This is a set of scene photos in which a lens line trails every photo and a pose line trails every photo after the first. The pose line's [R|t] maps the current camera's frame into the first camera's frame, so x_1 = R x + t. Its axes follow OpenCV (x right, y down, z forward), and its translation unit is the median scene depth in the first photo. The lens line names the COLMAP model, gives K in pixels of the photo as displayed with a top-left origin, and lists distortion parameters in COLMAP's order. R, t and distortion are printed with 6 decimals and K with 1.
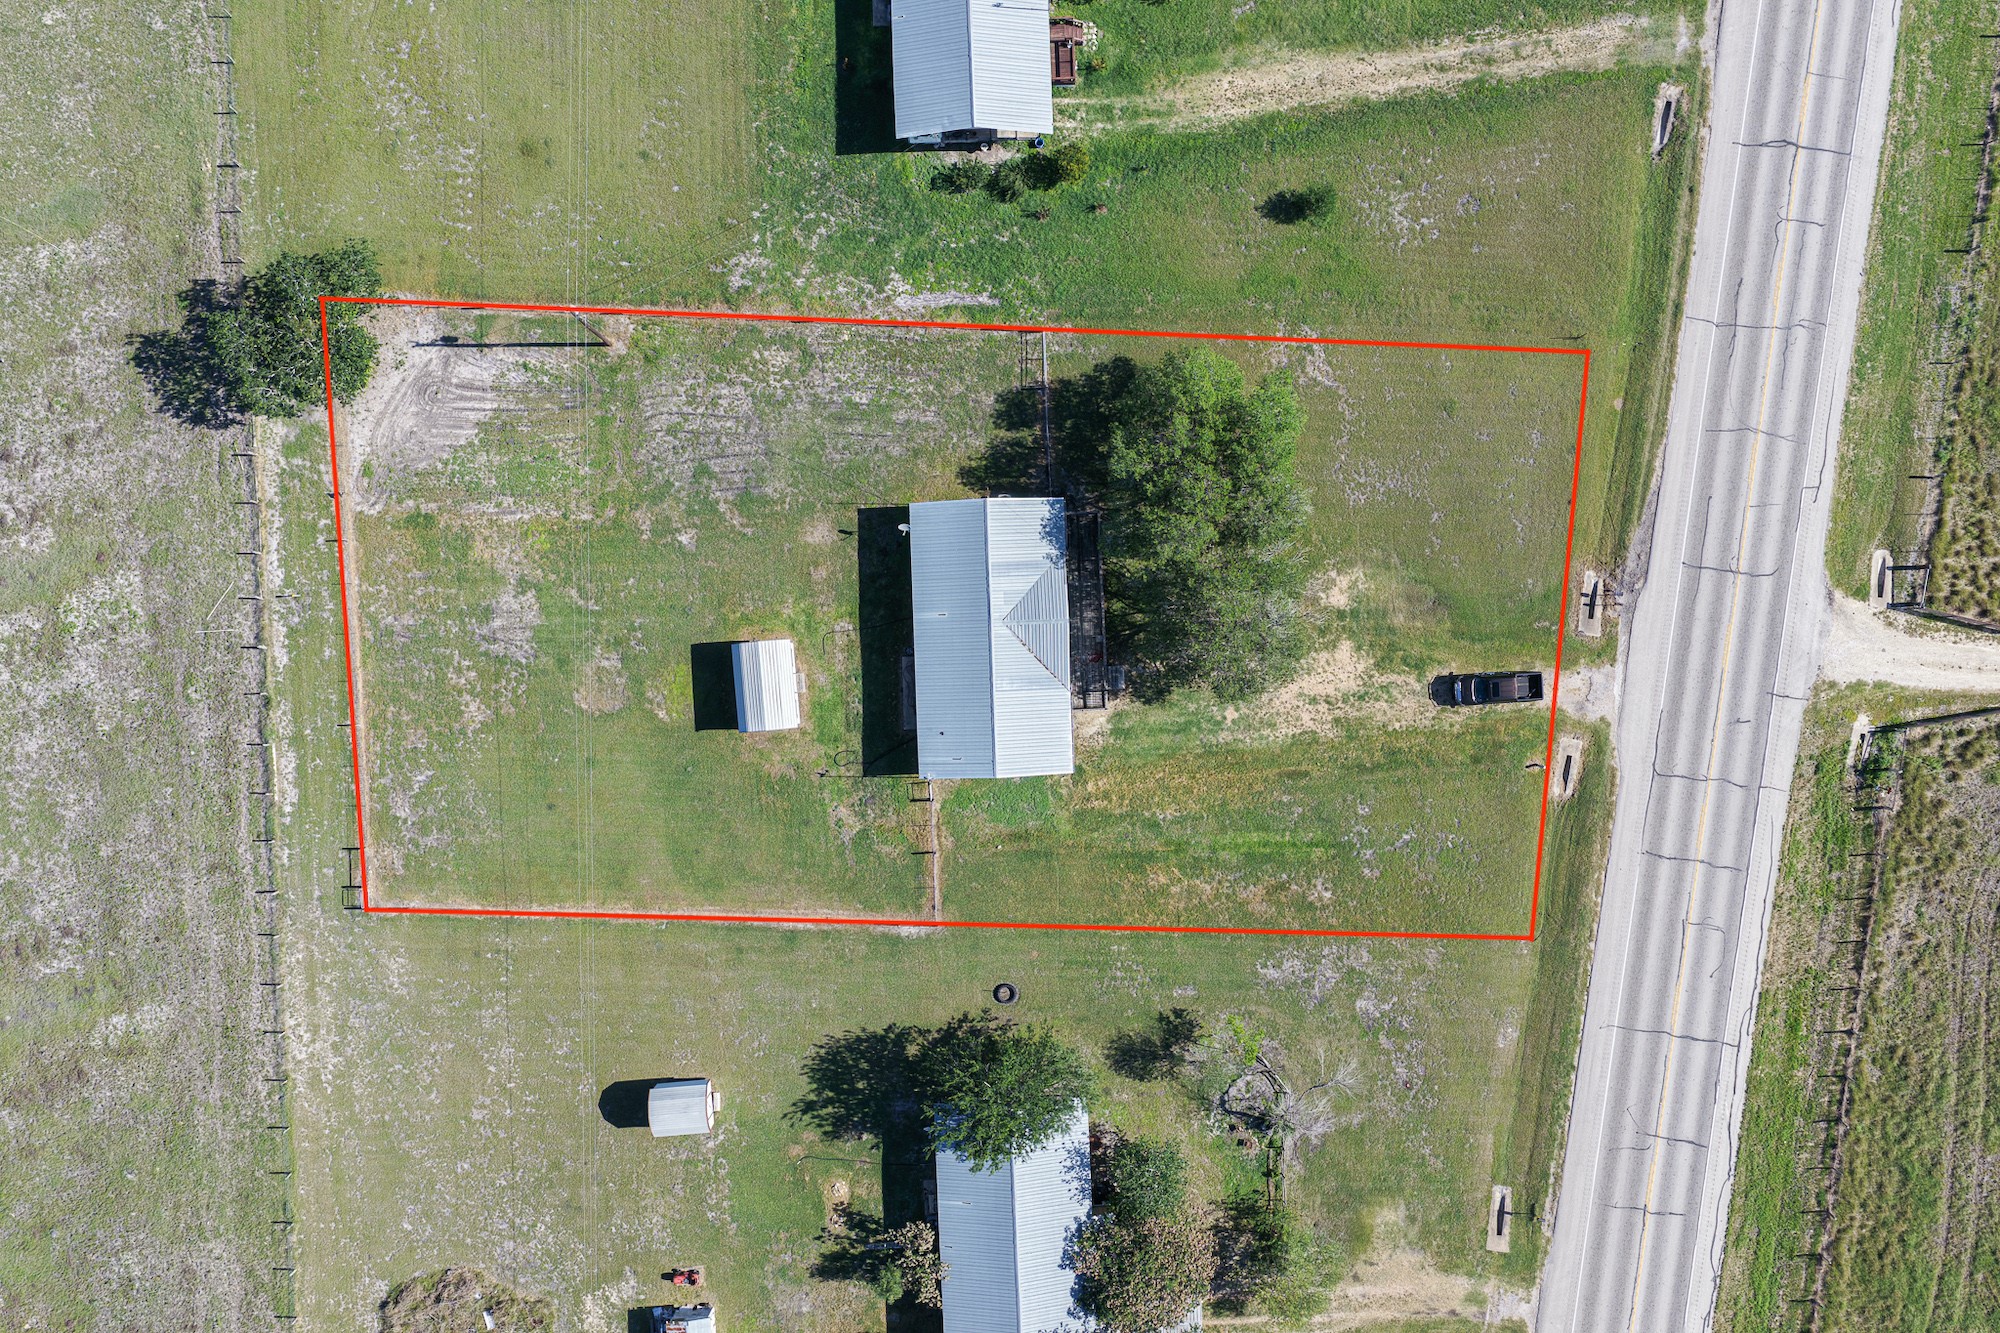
lens RADIAL K [[1669.4, 0, 1002.4], [0, 1669.4, 664.1], [0, 0, 1]] dist [-0.007879, 0.013158]
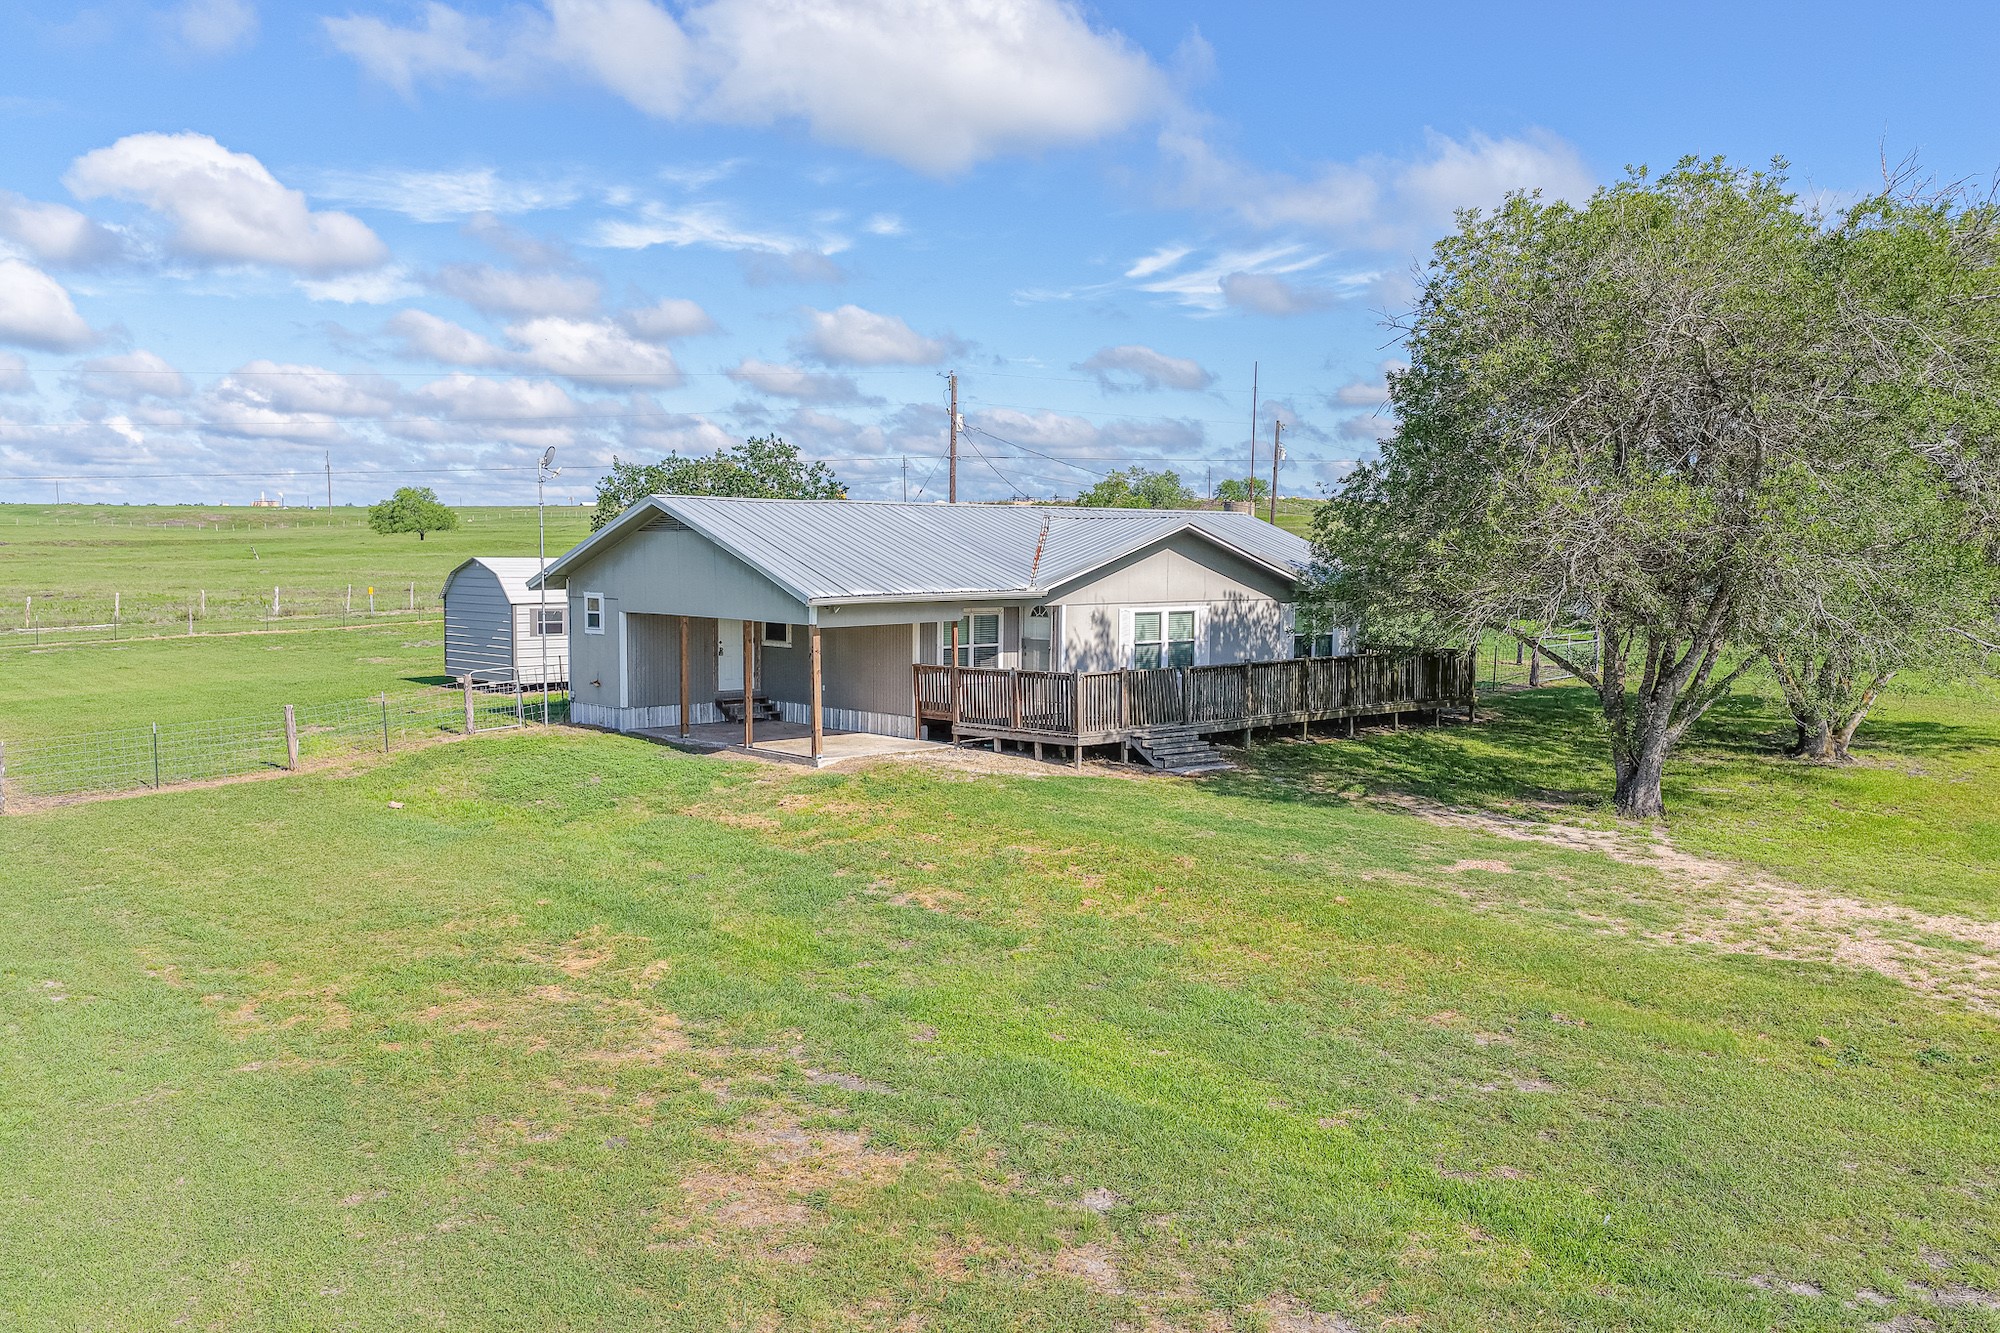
lens RADIAL K [[1669.4, 0, 999.7], [0, 1669.4, 670.2], [0, 0, 1]] dist [-0.007879, 0.013158]
pose [[0.654529, 0.057937, -0.753814, 0.248968], [-0.755995, 0.039588, -0.653379, 0.205352], [-0.008013, 0.997535, 0.069711, 0.959393]]
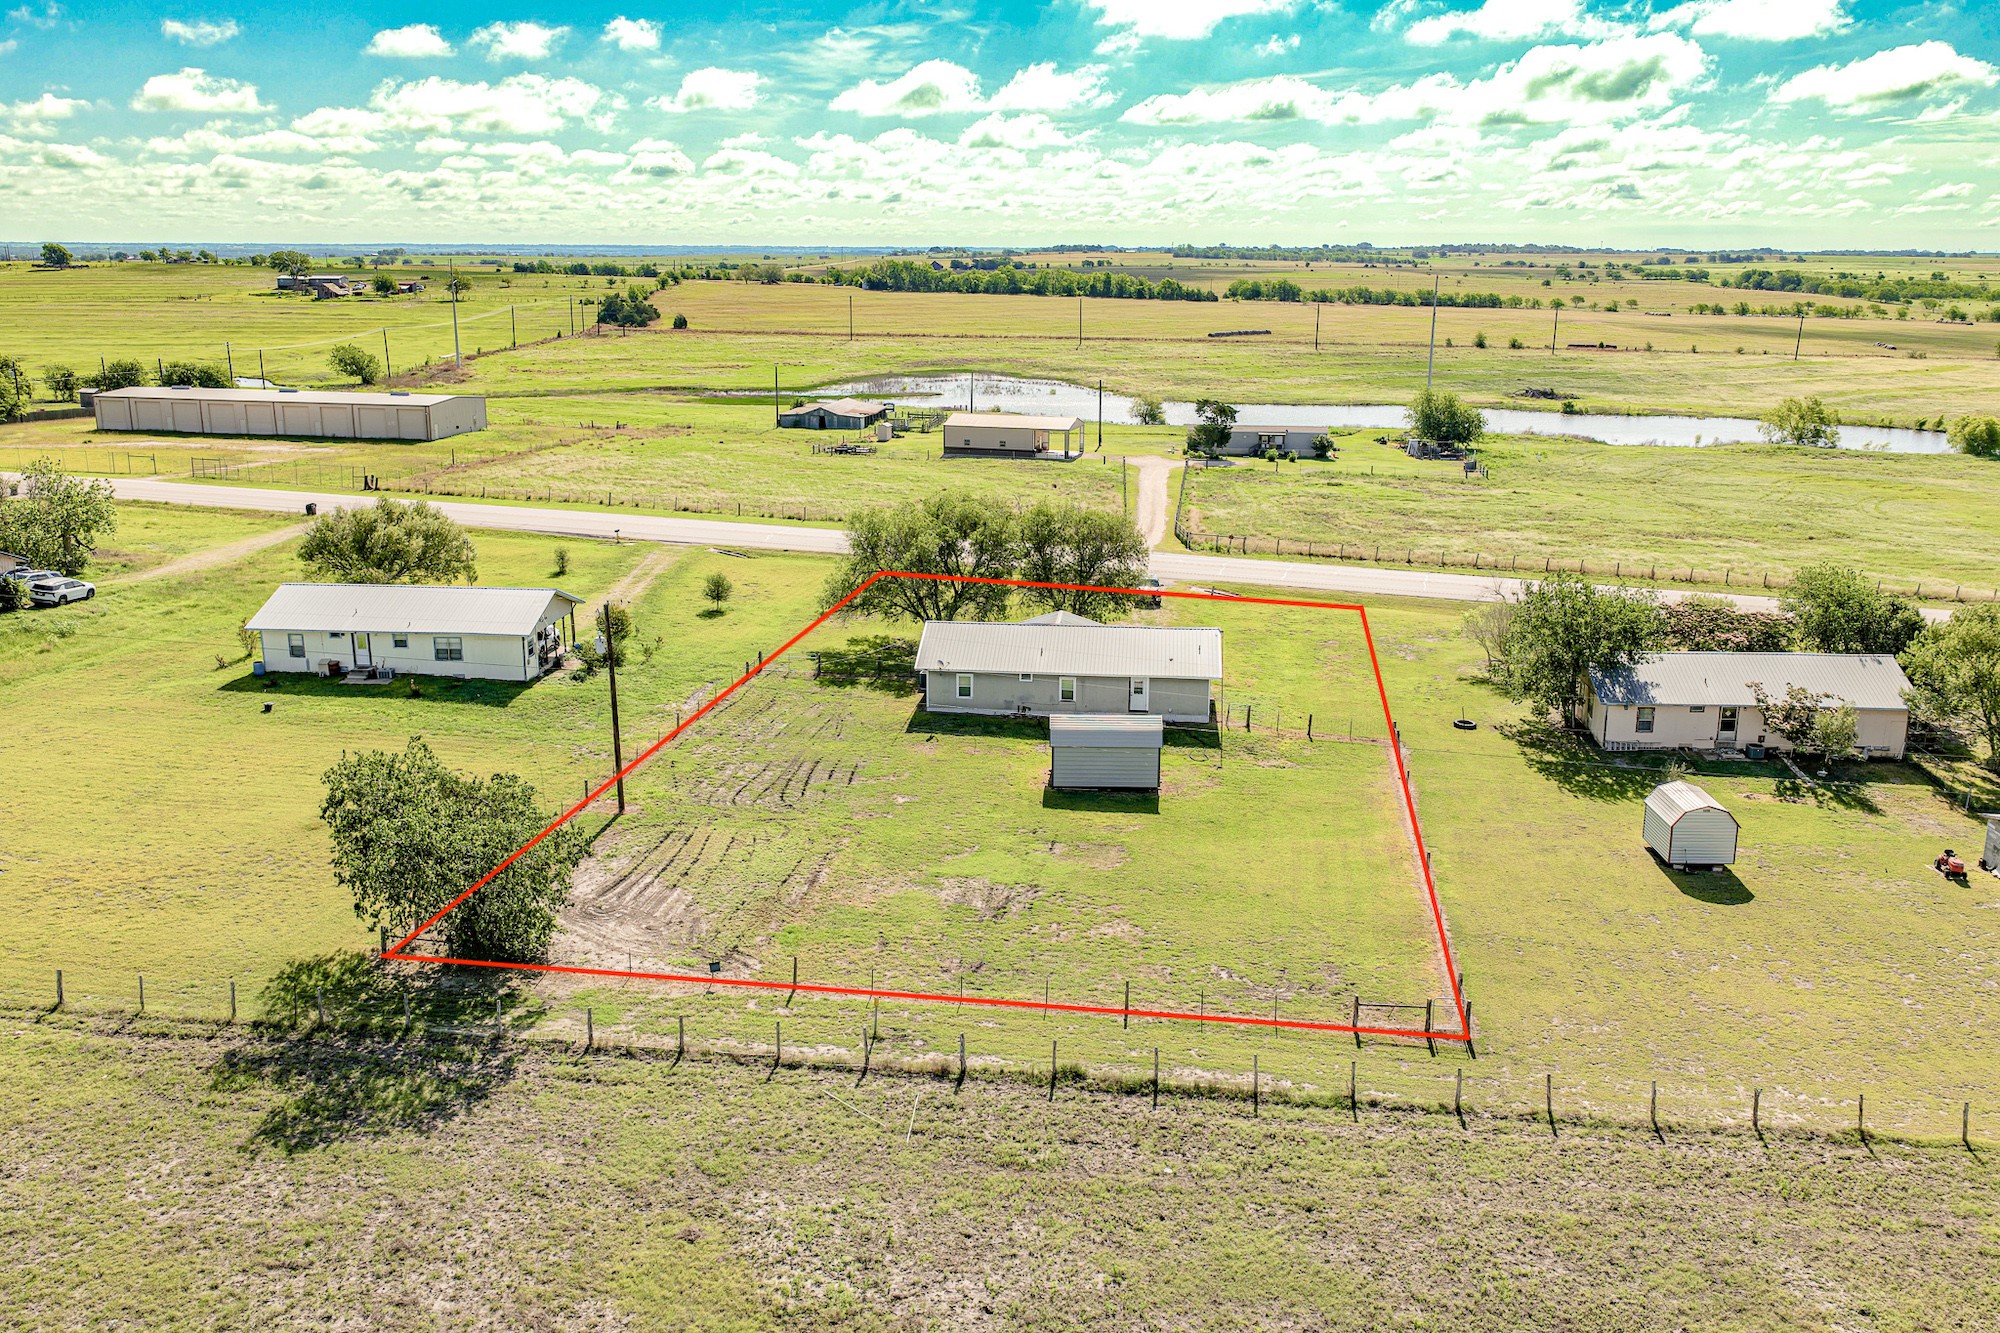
lens RADIAL K [[1669.4, 0, 995.4], [0, 1669.4, 666.0], [0, 0, 1]] dist [-0.007879, 0.013158]
pose [[0.141524, -0.247148, 0.958587, -0.890570], [0.989885, 0.025649, -0.139532, 0.070758], [0.009899, 0.968638, 0.248278, 0.745103]]
